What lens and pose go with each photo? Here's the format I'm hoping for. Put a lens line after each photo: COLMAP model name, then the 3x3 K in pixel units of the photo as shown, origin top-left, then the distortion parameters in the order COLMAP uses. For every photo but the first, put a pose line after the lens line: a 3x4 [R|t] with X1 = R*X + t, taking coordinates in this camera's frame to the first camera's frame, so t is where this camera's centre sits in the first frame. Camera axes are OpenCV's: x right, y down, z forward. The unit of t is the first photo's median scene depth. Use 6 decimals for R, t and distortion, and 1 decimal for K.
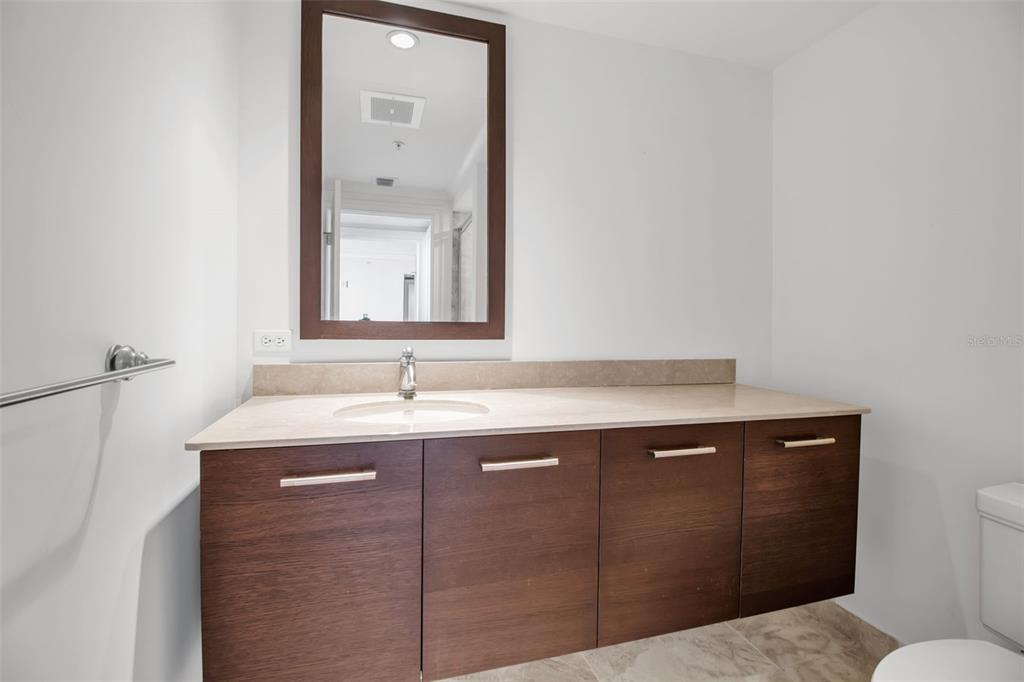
lens RADIAL K [[477.4, 0, 512.8], [0, 477.4, 338.3], [0, 0, 1]] dist [0.000261, -0.008539]
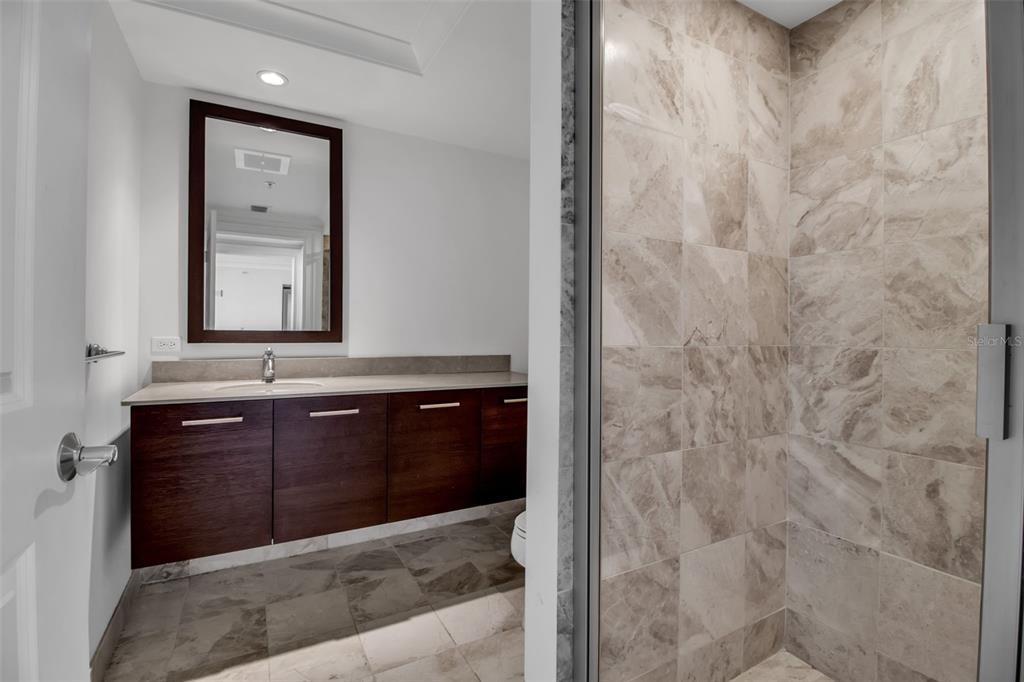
lens RADIAL K [[477.4, 0, 511.1], [0, 477.4, 336.4], [0, 0, 1]] dist [0.000261, -0.008539]
pose [[0.977433, -0.006314, 0.211149, 0.204437], [0.010927, 0.999726, -0.020685, 0.022200], [-0.210961, 0.022526, 0.977235, -0.612661]]
